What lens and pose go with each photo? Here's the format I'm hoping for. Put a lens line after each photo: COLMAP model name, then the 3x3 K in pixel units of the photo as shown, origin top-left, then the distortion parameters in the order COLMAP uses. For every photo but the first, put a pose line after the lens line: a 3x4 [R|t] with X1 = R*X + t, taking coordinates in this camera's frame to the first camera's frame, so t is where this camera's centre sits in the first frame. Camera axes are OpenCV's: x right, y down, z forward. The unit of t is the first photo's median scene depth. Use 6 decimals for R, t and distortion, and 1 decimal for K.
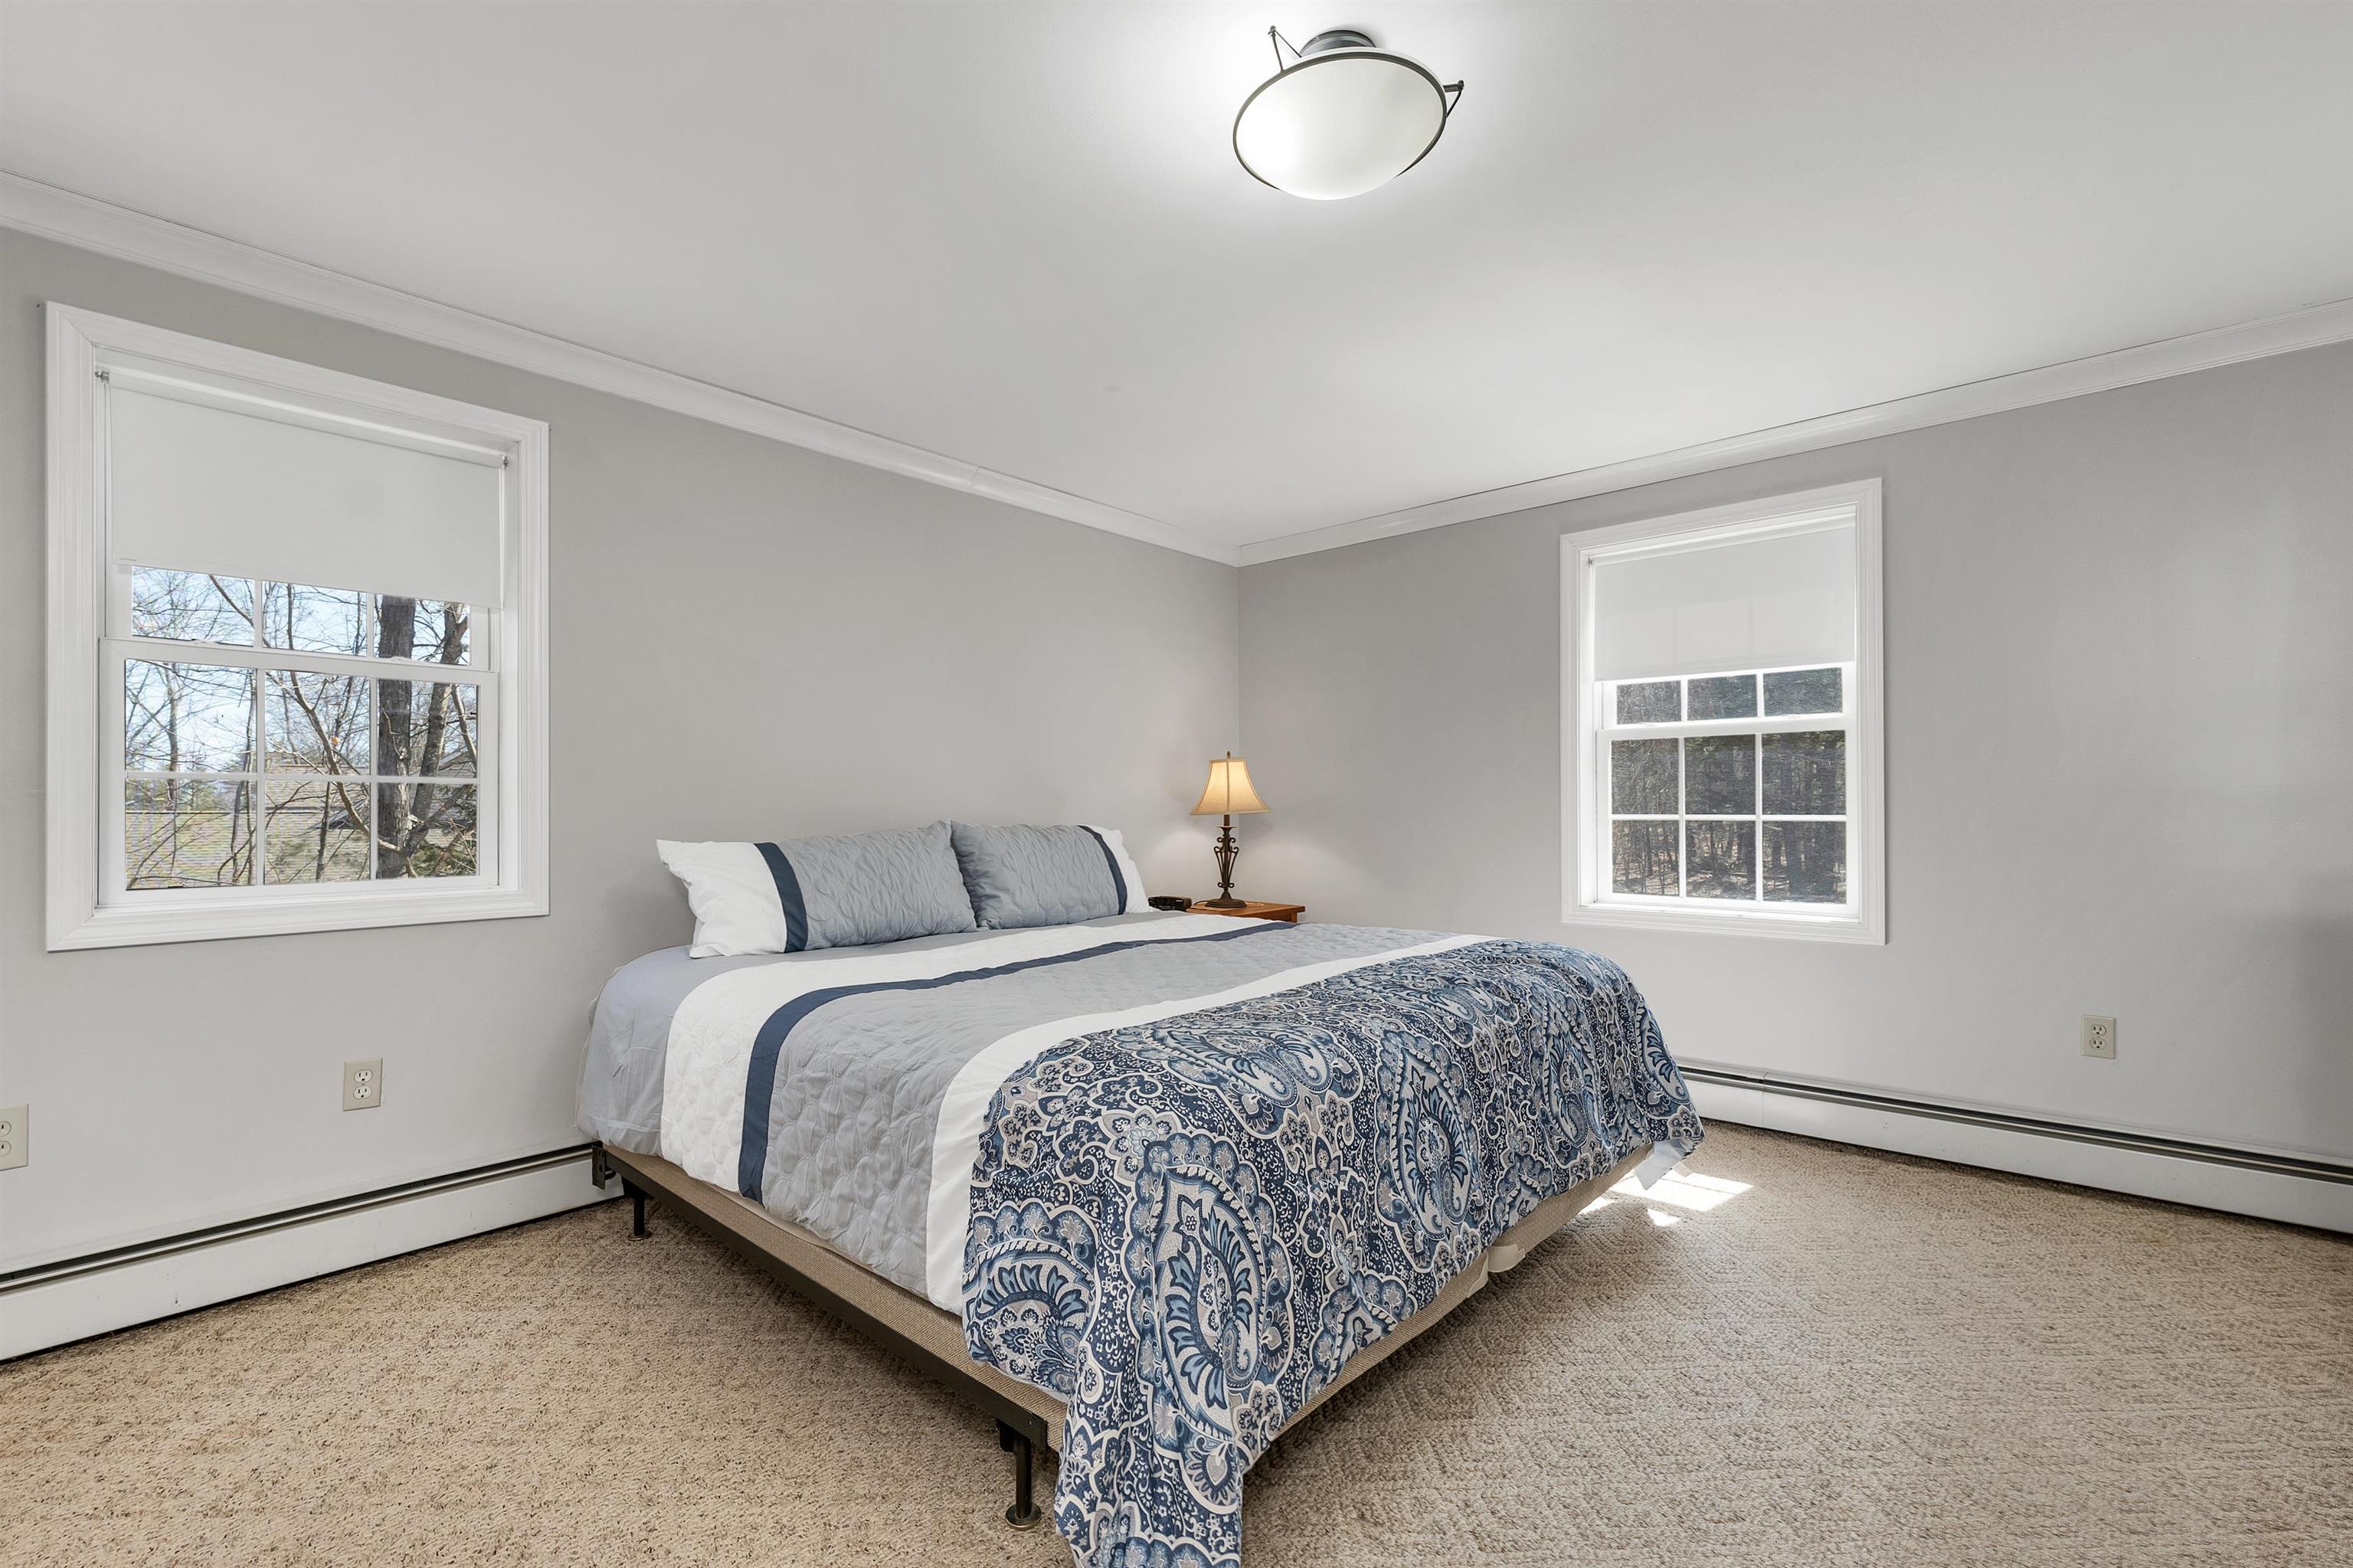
lens RADIAL K [[1031.7, 0, 1175.6], [0, 1031.7, 806.7], [0, 0, 1]] dist [-0.000791, 0.000602]
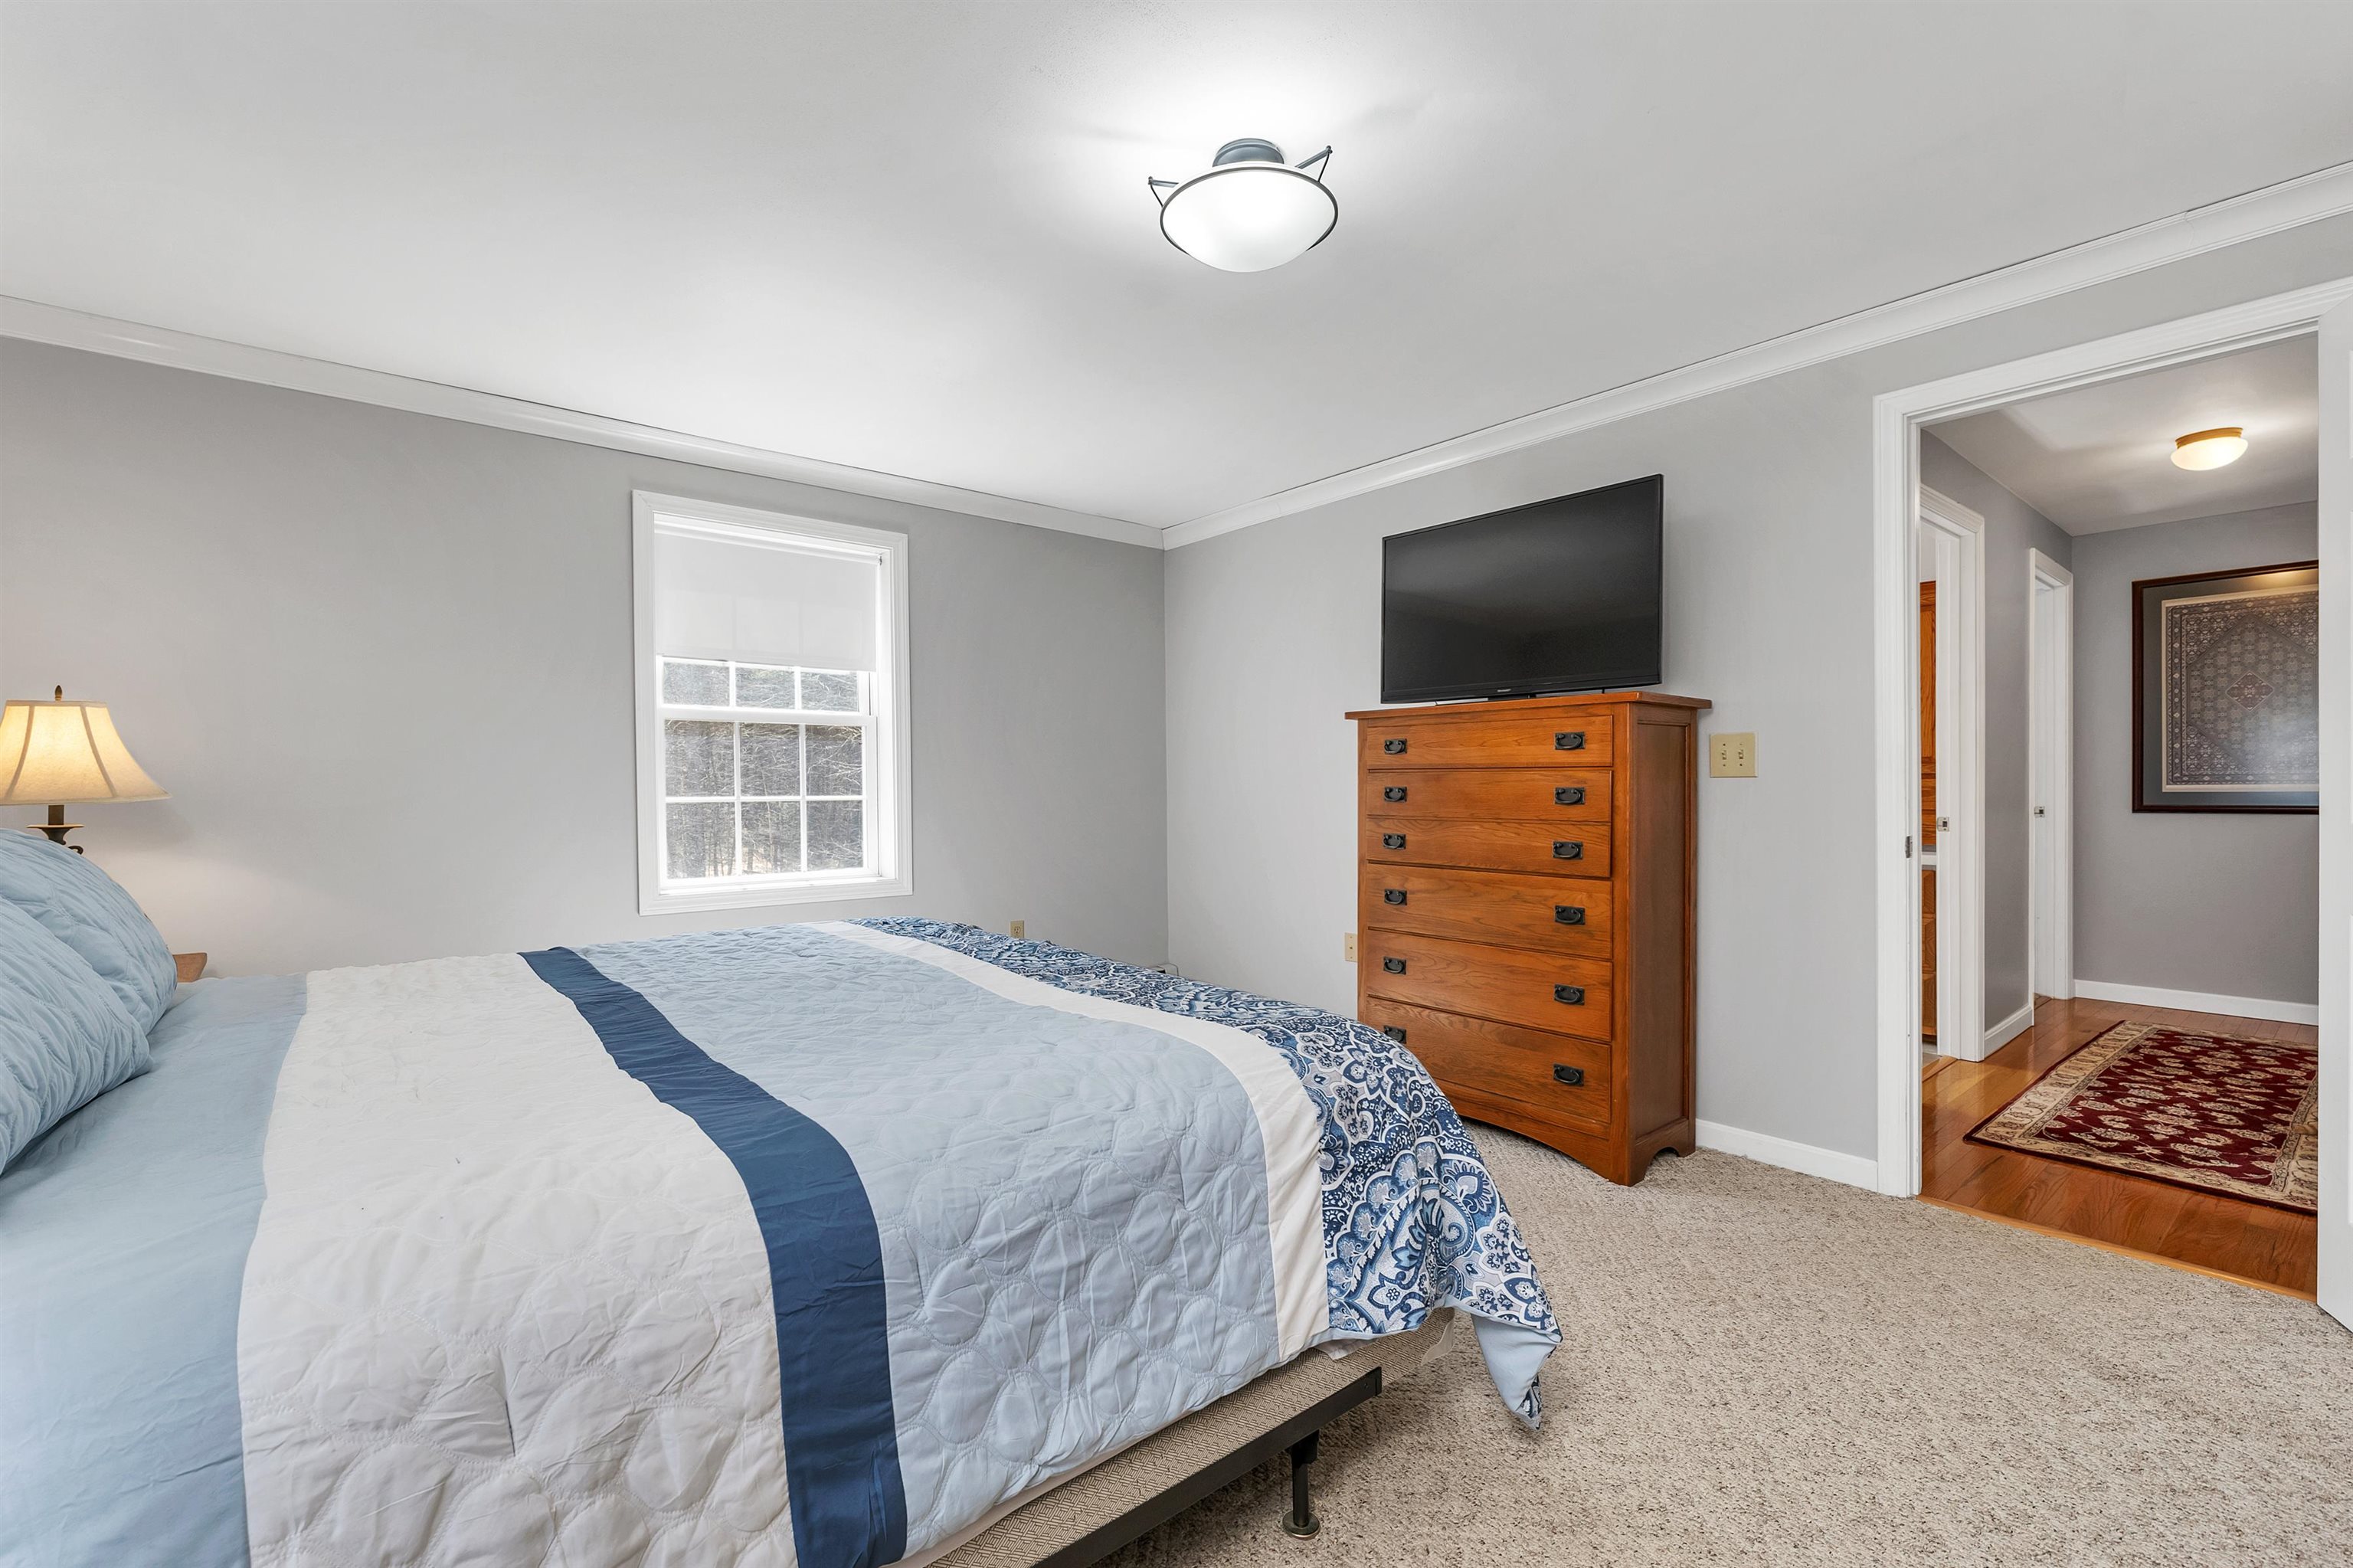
lens RADIAL K [[1013.5, 0, 1177.1], [0, 1013.5, 794.7], [0, 0, 1]] dist [-0.000519, 0.000016]
pose [[0.140156, -0.006302, 0.990109, -0.806987], [0.001967, 0.999980, 0.006087, 0.002580], [-0.990127, 0.001094, 0.140166, 0.725811]]
